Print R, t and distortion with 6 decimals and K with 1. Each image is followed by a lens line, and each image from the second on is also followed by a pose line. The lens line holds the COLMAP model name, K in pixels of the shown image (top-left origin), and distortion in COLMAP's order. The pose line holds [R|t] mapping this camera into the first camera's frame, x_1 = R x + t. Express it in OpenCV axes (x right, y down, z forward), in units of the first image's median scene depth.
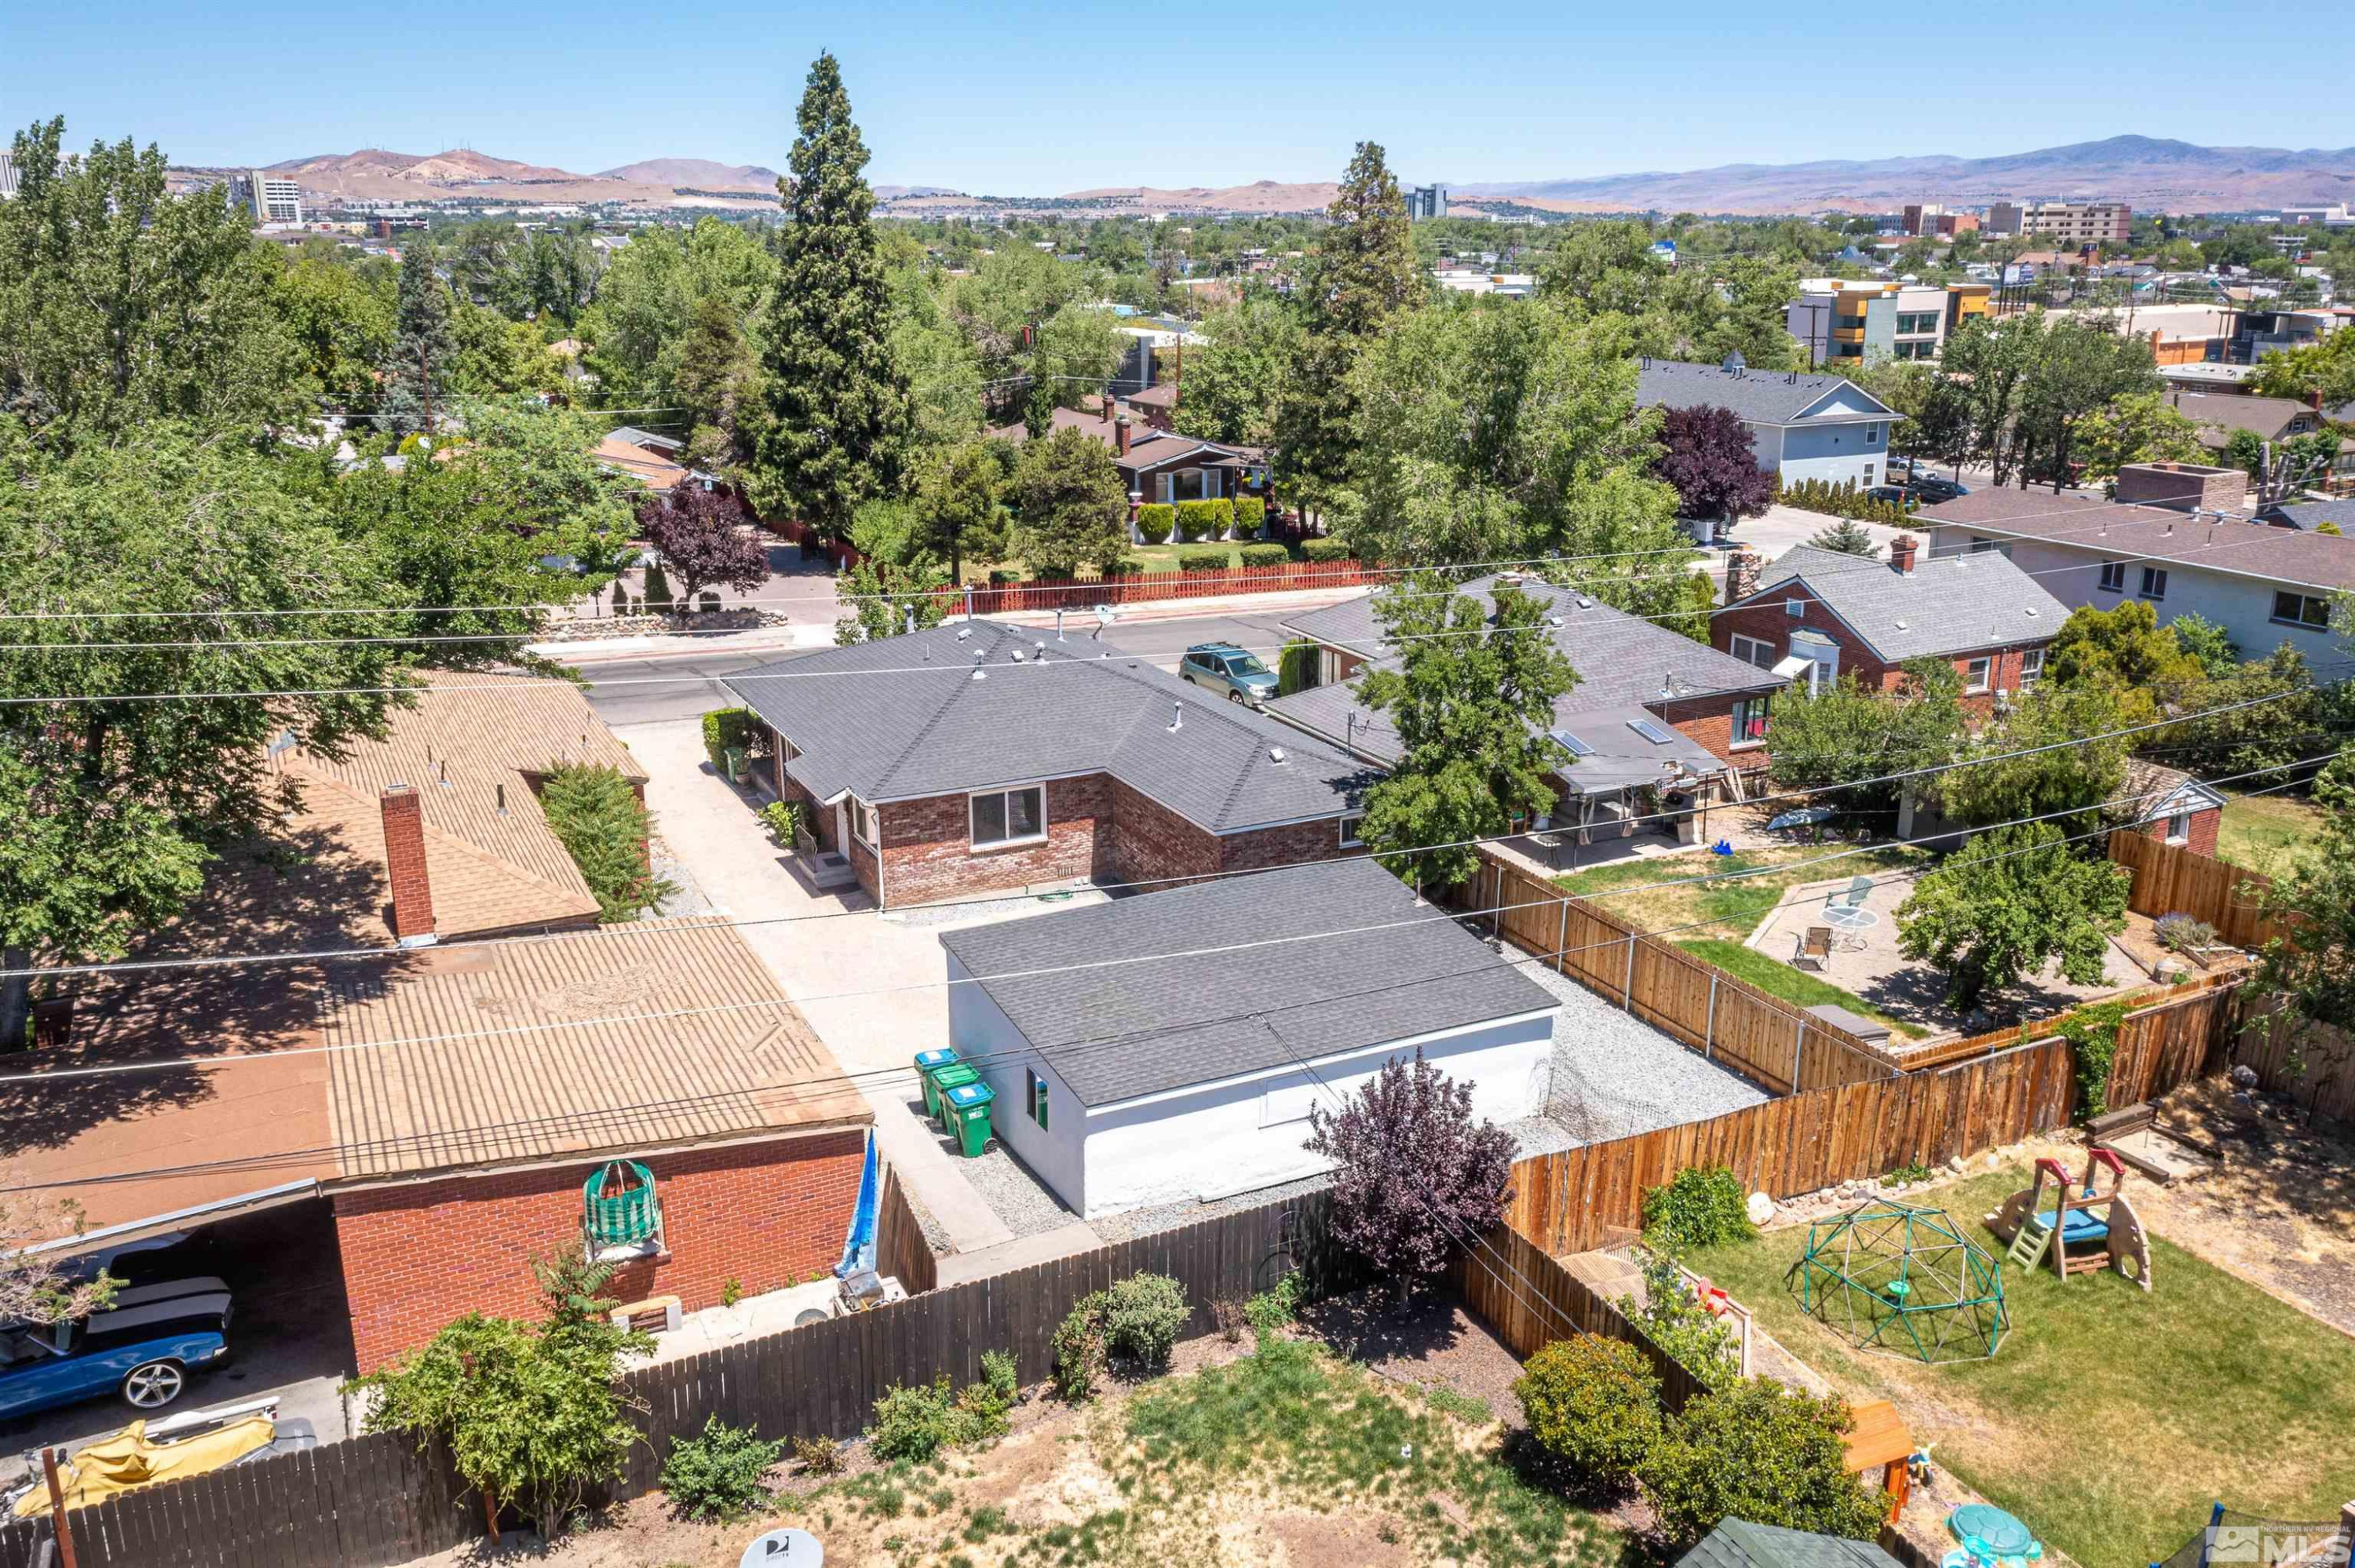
lens RADIAL K [[1865.8, 0, 1173.2], [0, 1865.8, 762.9], [0, 0, 1]] dist [-0.014835, 0.012954]
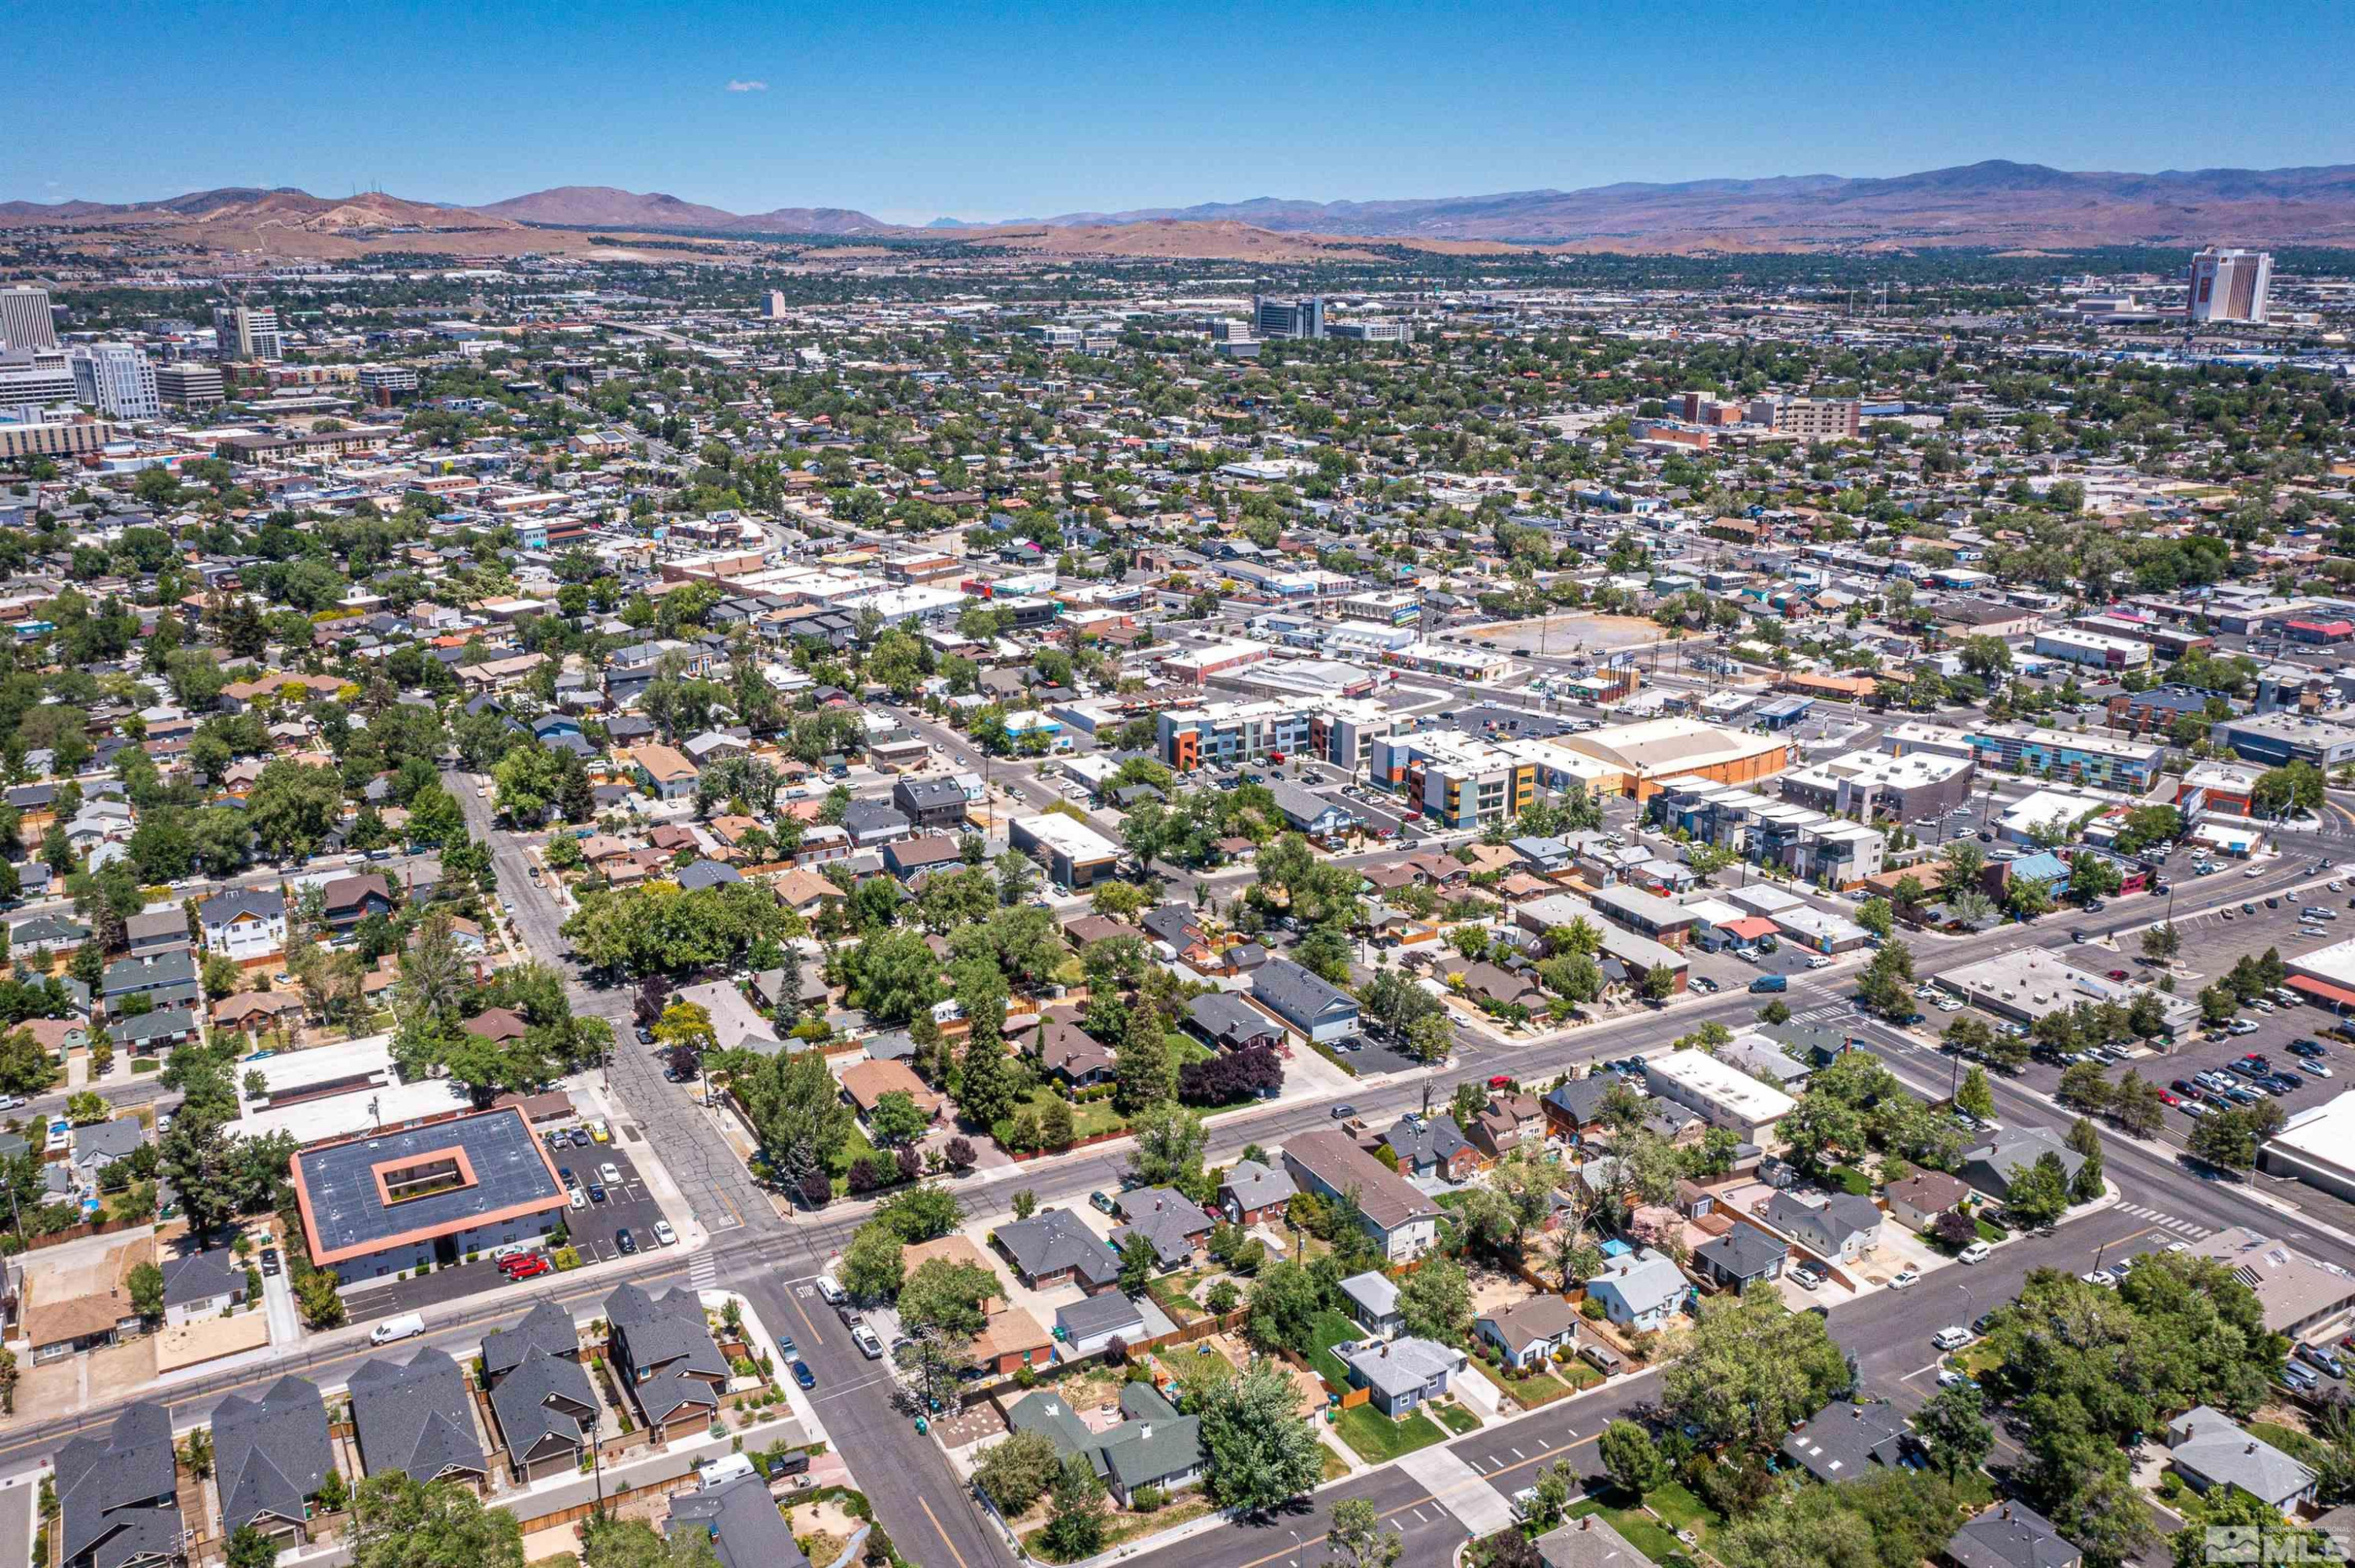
lens RADIAL K [[1865.8, 0, 1152.4], [0, 1865.8, 767.9], [0, 0, 1]] dist [-0.014835, 0.012954]
pose [[0.999209, -0.017213, 0.035838, 0.015636], [0.017212, 0.999852, 0.000329, -1.358535], [-0.035838, 0.000288, 0.999358, -4.207053]]
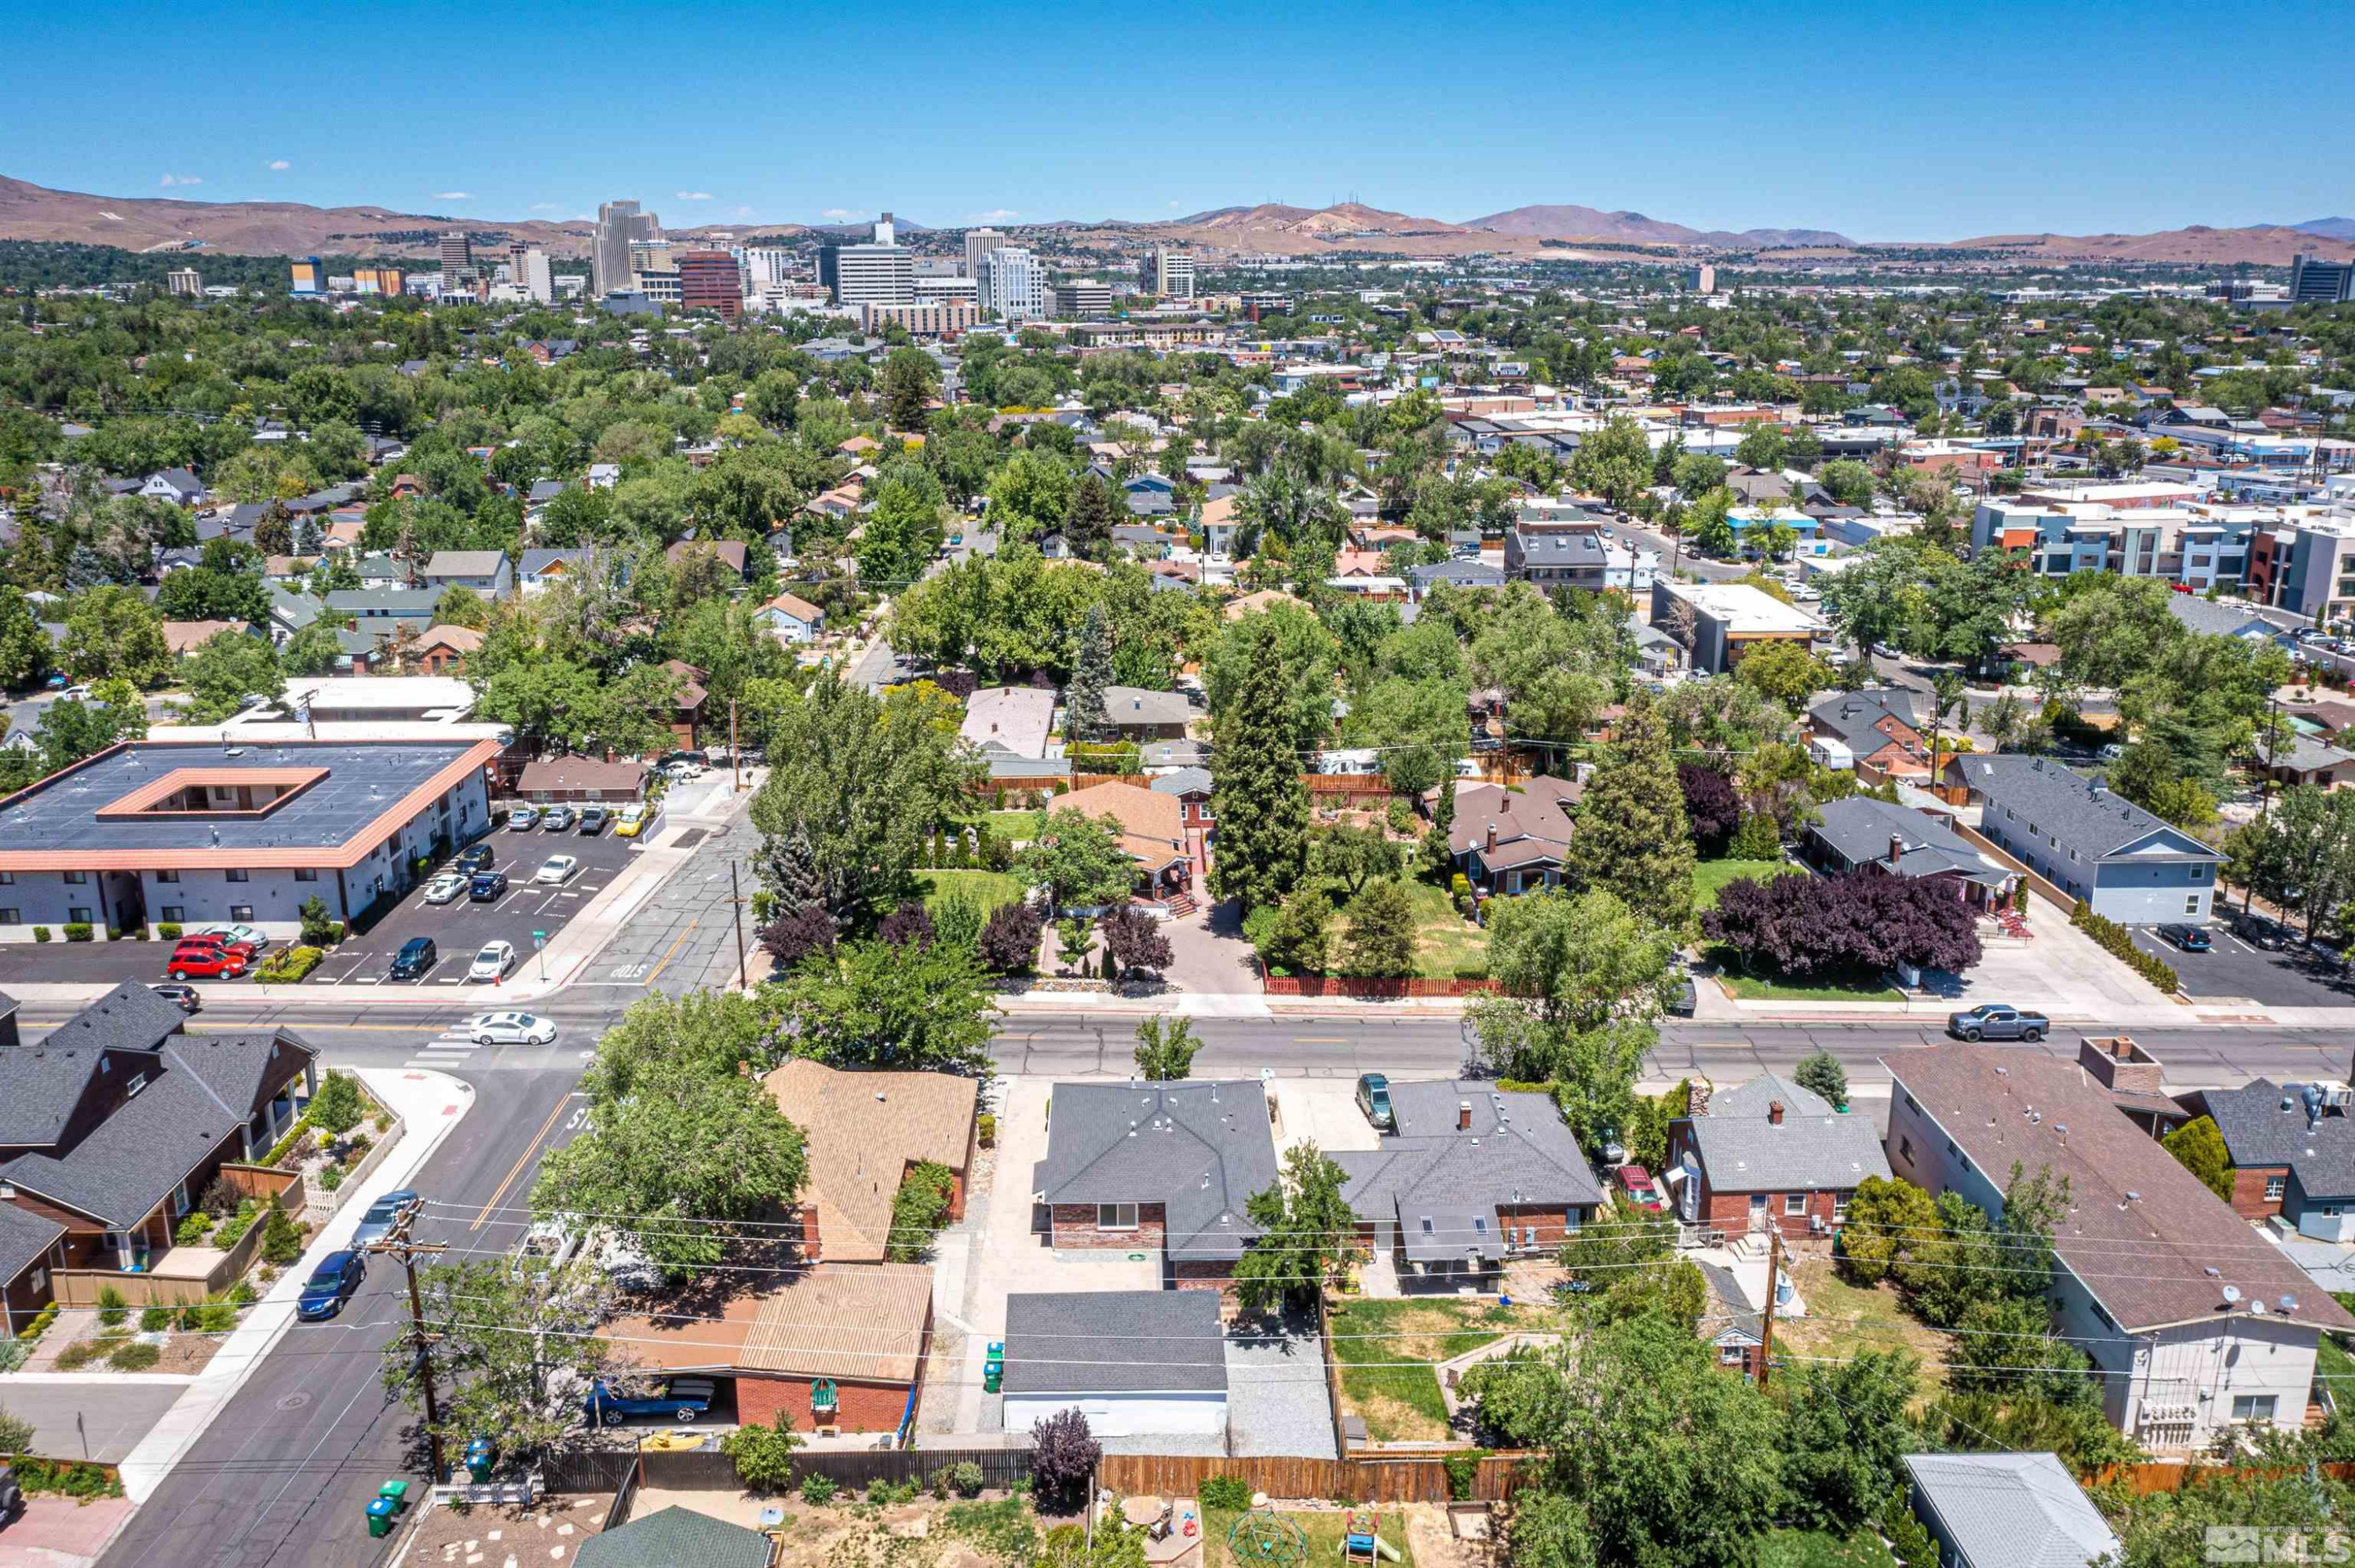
lens RADIAL K [[1865.8, 0, 1166.0], [0, 1865.8, 794.3], [0, 0, 1]] dist [-0.014835, 0.012954]
pose [[0.902517, 0.116360, -0.414637, 0.698294], [-0.118262, 0.992756, 0.021183, -0.444400], [0.414098, 0.029917, 0.909740, -0.798420]]
